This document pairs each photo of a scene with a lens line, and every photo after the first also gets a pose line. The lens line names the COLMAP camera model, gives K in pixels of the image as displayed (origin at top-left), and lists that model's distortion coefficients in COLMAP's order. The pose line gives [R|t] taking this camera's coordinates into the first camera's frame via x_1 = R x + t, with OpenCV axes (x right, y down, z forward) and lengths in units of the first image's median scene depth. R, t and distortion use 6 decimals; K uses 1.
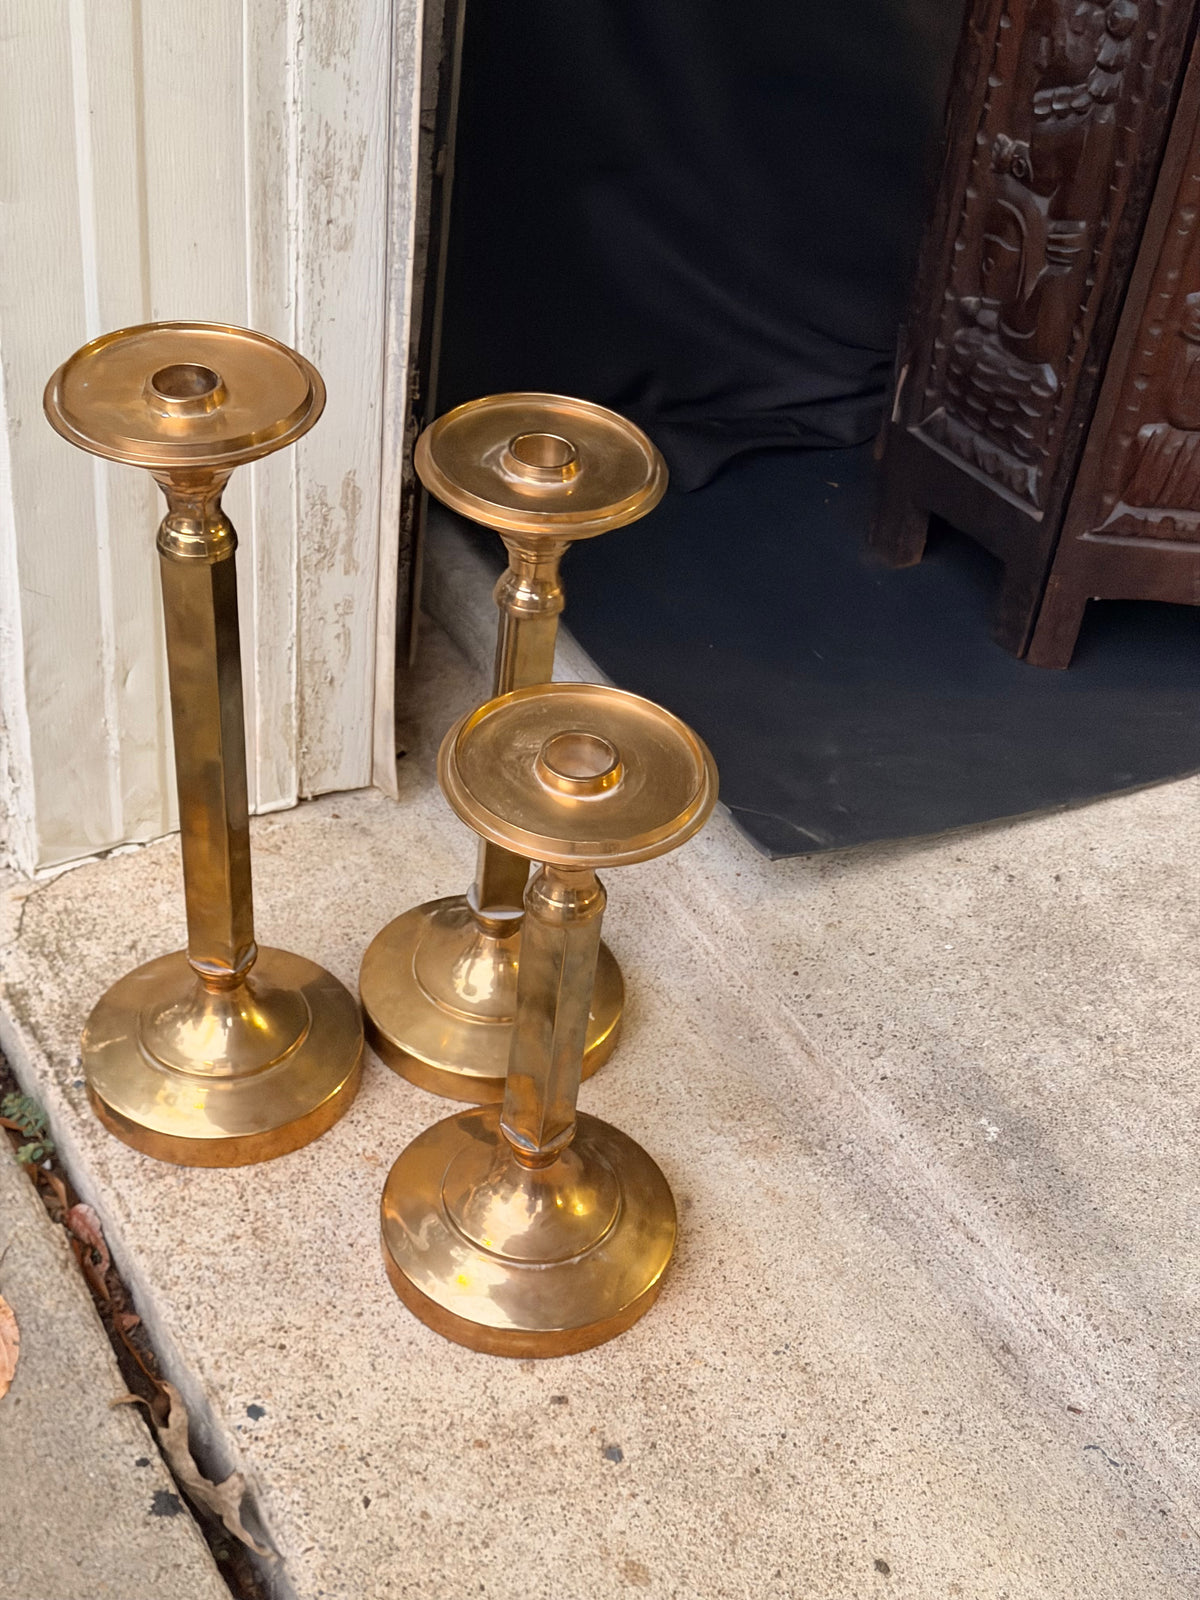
lens RADIAL K [[2200.4, 0, 609.7], [0, 2200.4, 810.0], [0, 0, 1]] dist [0.196605, -0.412663]
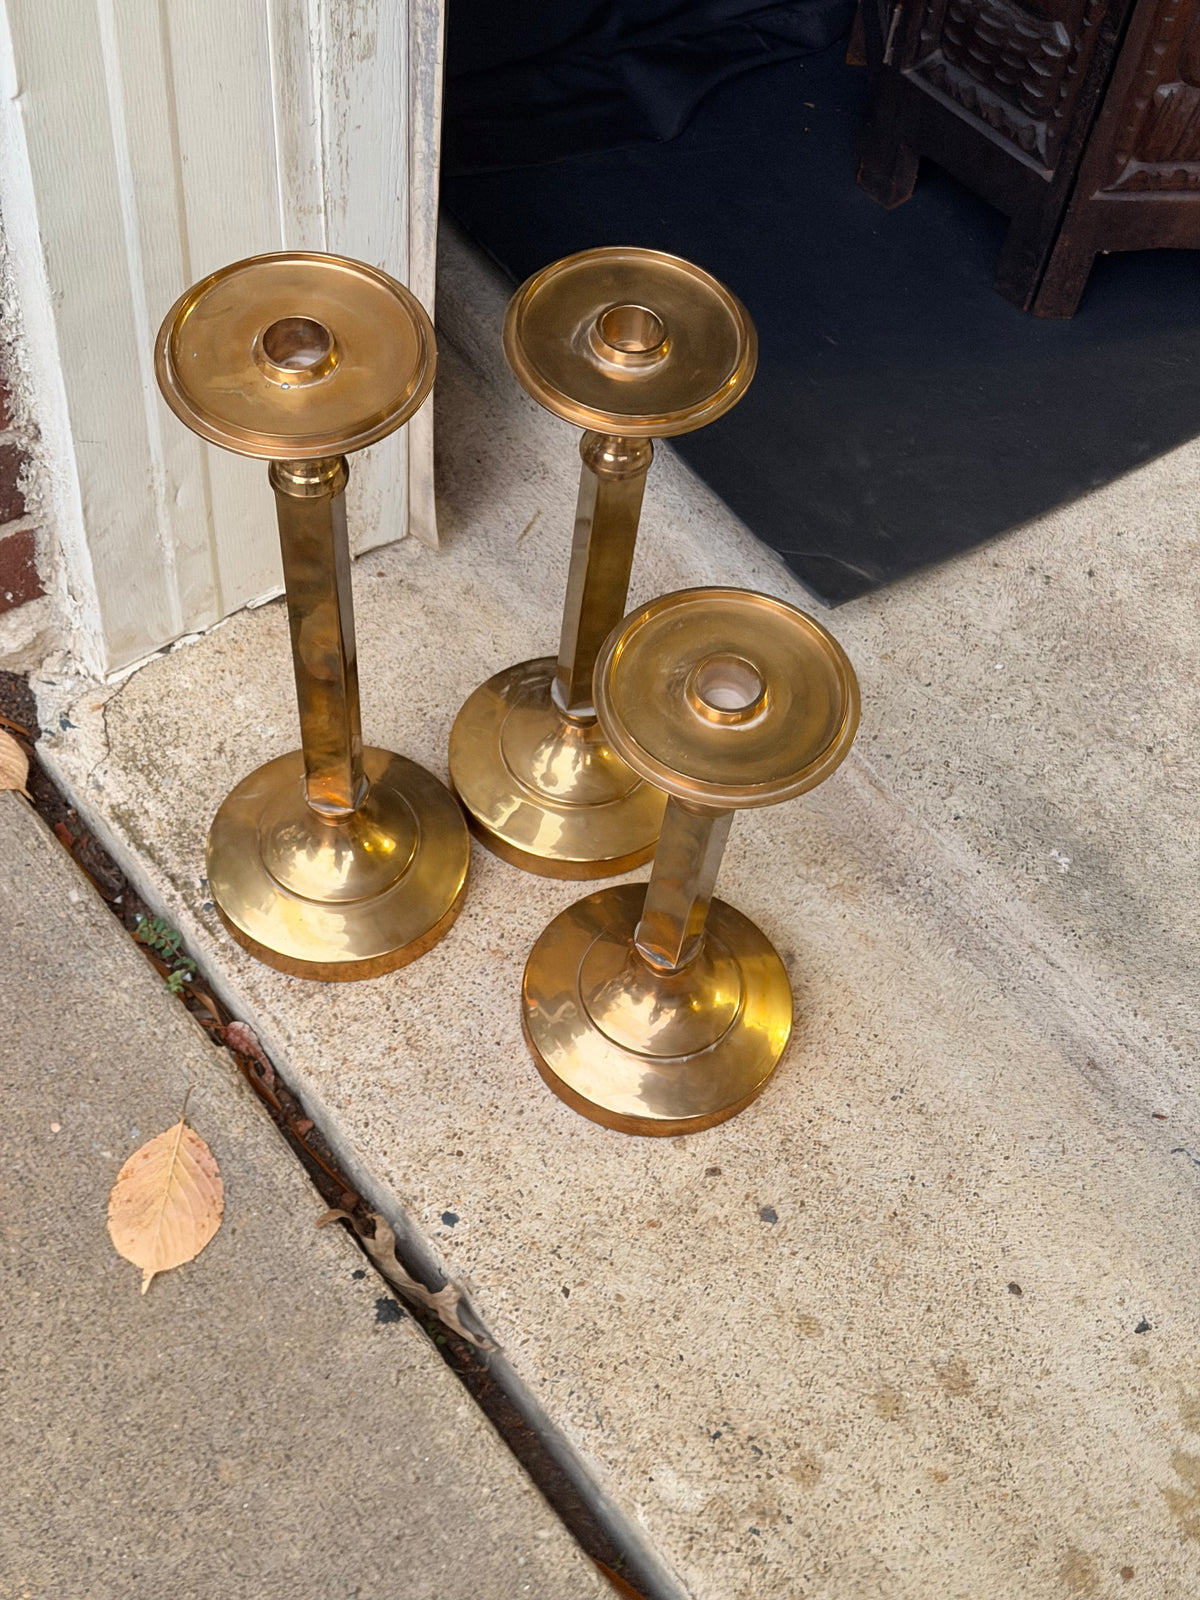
lens RADIAL K [[2218.1, 0, 591.4], [0, 2218.1, 798.4], [0, 0, 1]] dist [0.165504, -0.234499]
pose [[0.992297, -0.111091, 0.054824, -0.115620], [0.089532, 0.948968, 0.302396, -0.241412], [-0.085620, -0.295158, 0.951604, -0.009278]]
